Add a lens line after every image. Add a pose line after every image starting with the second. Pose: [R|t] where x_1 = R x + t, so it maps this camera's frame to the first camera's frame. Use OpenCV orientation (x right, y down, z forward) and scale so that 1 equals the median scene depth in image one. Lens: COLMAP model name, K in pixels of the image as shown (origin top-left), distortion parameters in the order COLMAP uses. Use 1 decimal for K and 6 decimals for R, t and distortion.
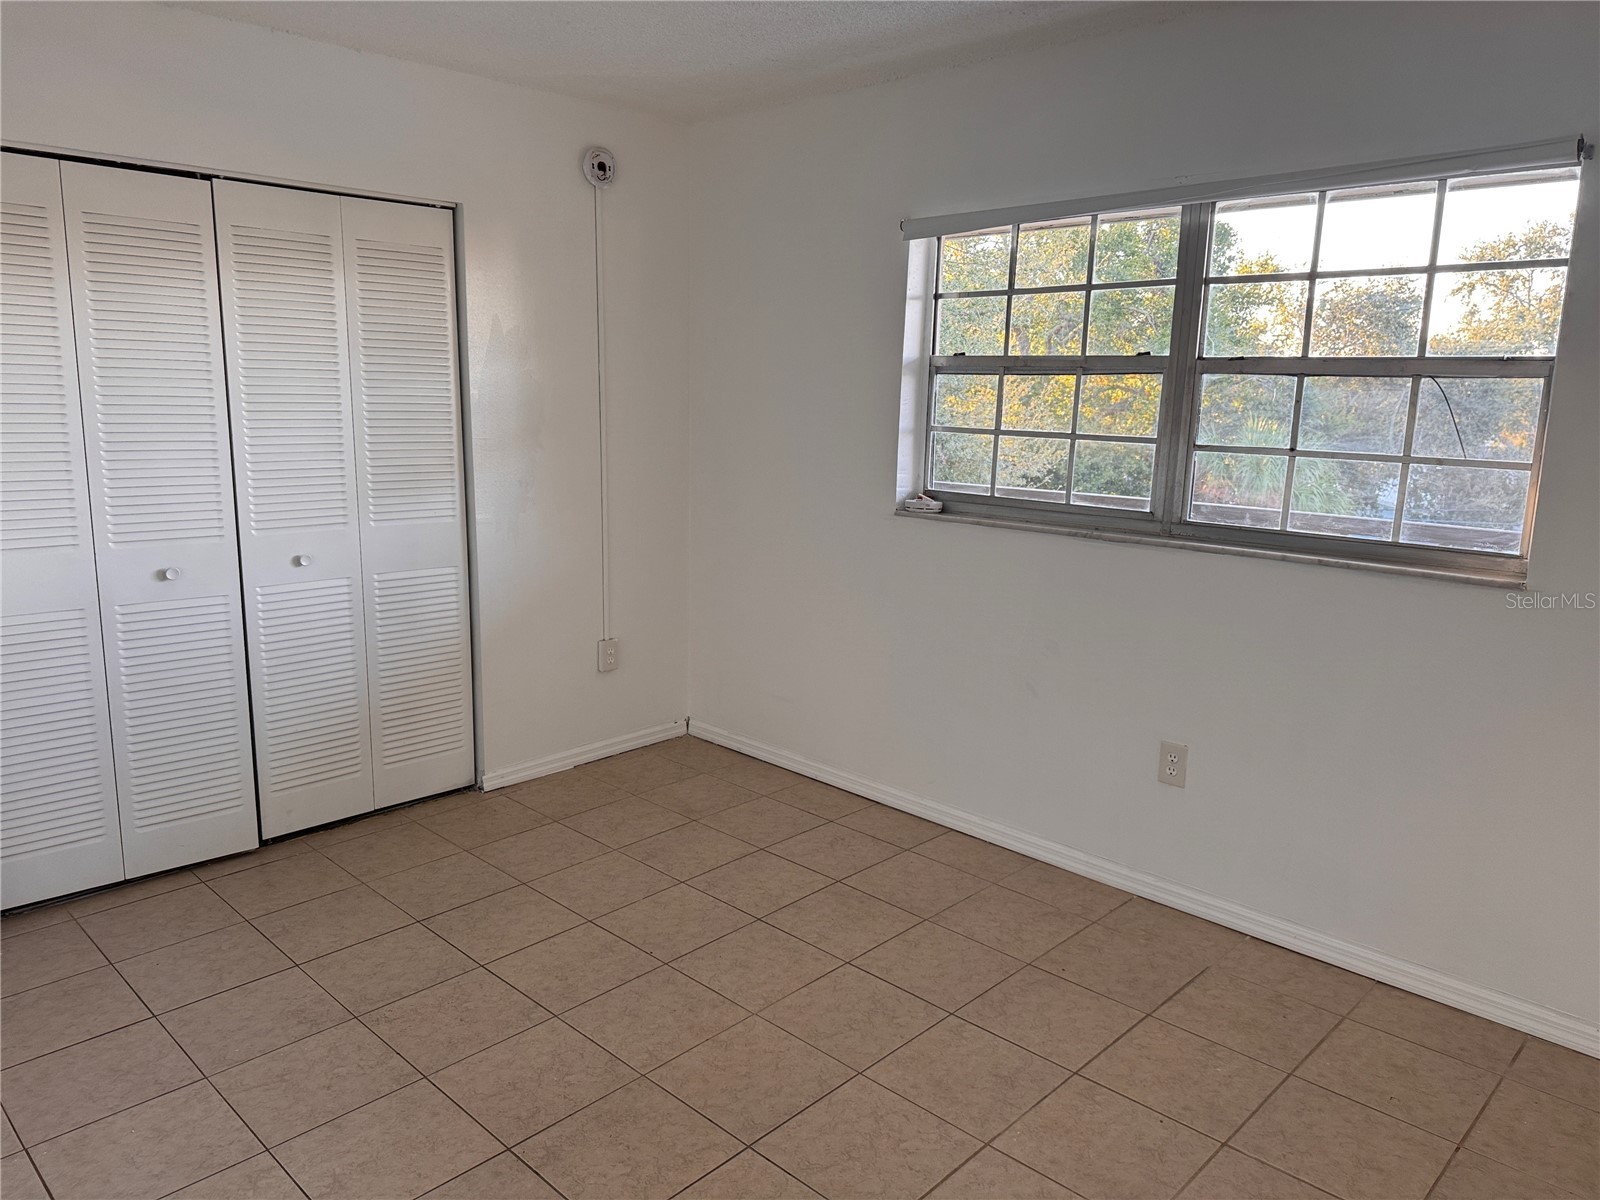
lens RADIAL K [[1124.1, 0, 815.2], [0, 1124.1, 594.8], [0, 0, 1]] dist [0.069053, -0.068400]
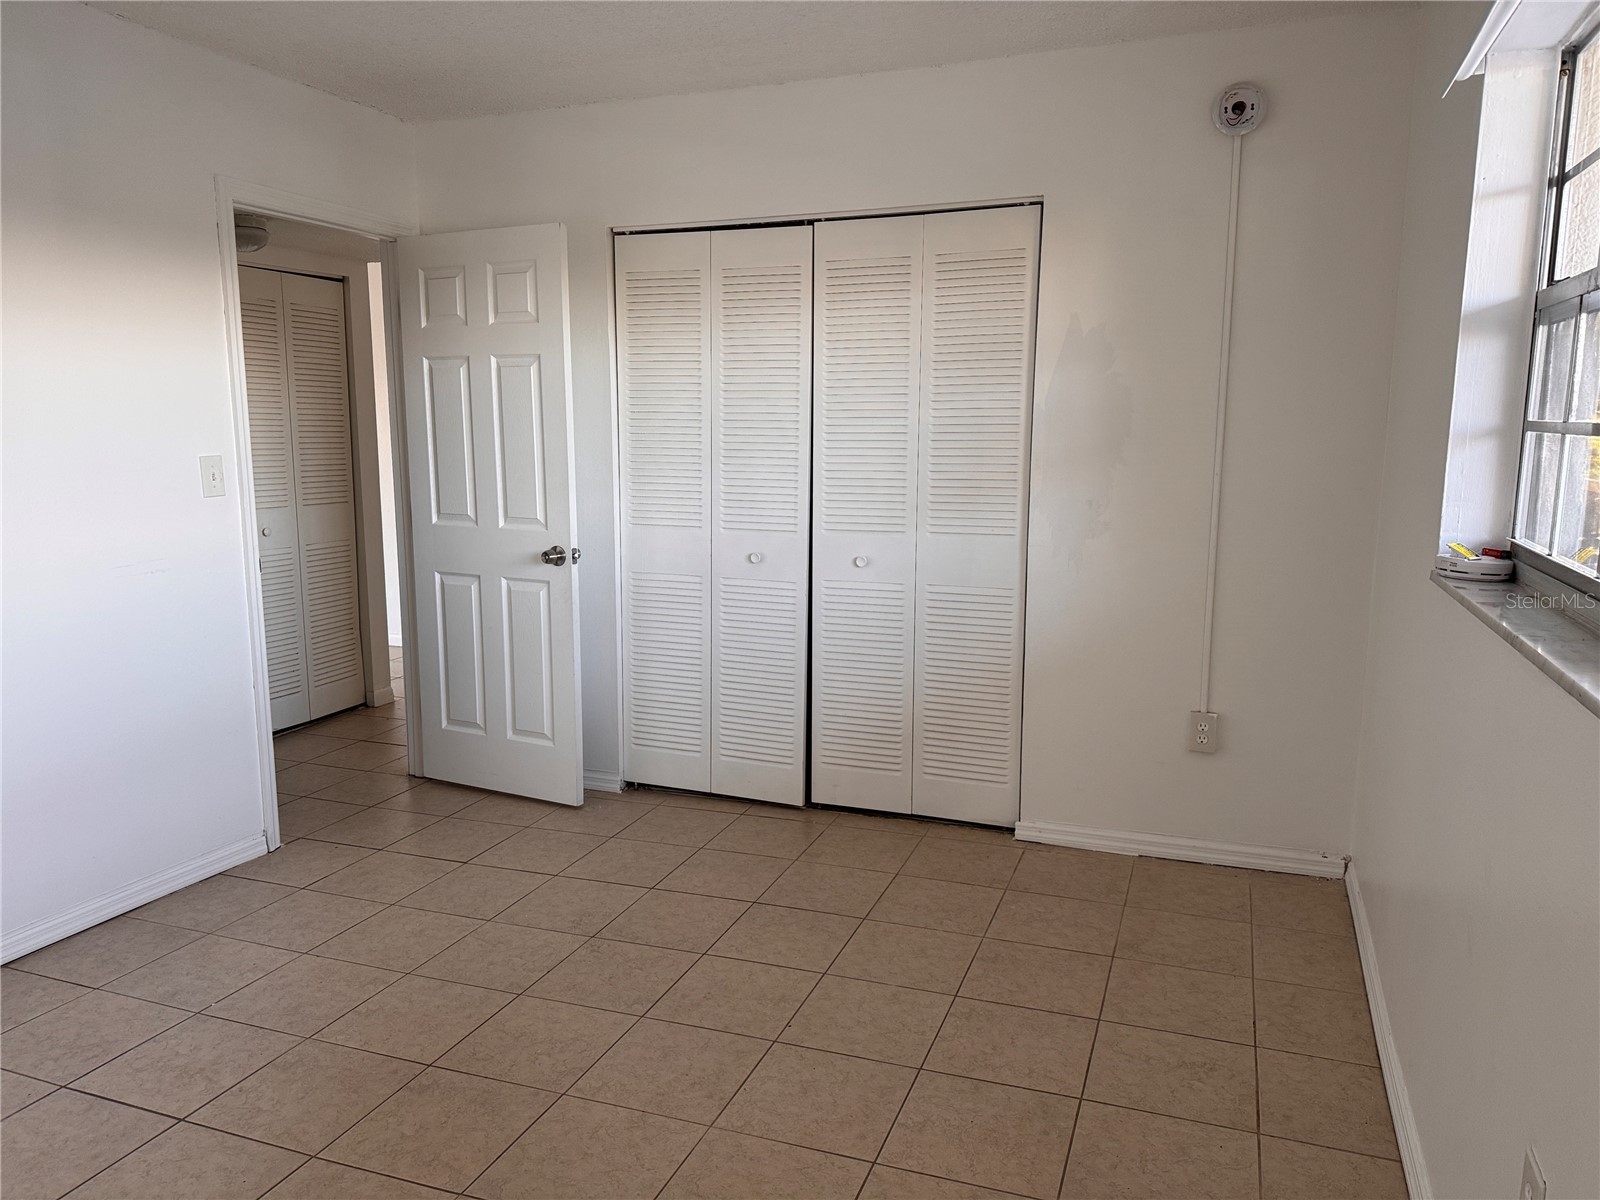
lens RADIAL K [[1124.1, 0, 808.0], [0, 1124.1, 608.3], [0, 0, 1]] dist [0.069053, -0.068400]
pose [[0.390409, 0.125370, -0.912065, 0.504211], [-0.159061, 0.984972, 0.067305, -0.049333], [0.906797, 0.118798, 0.404483, 0.512213]]
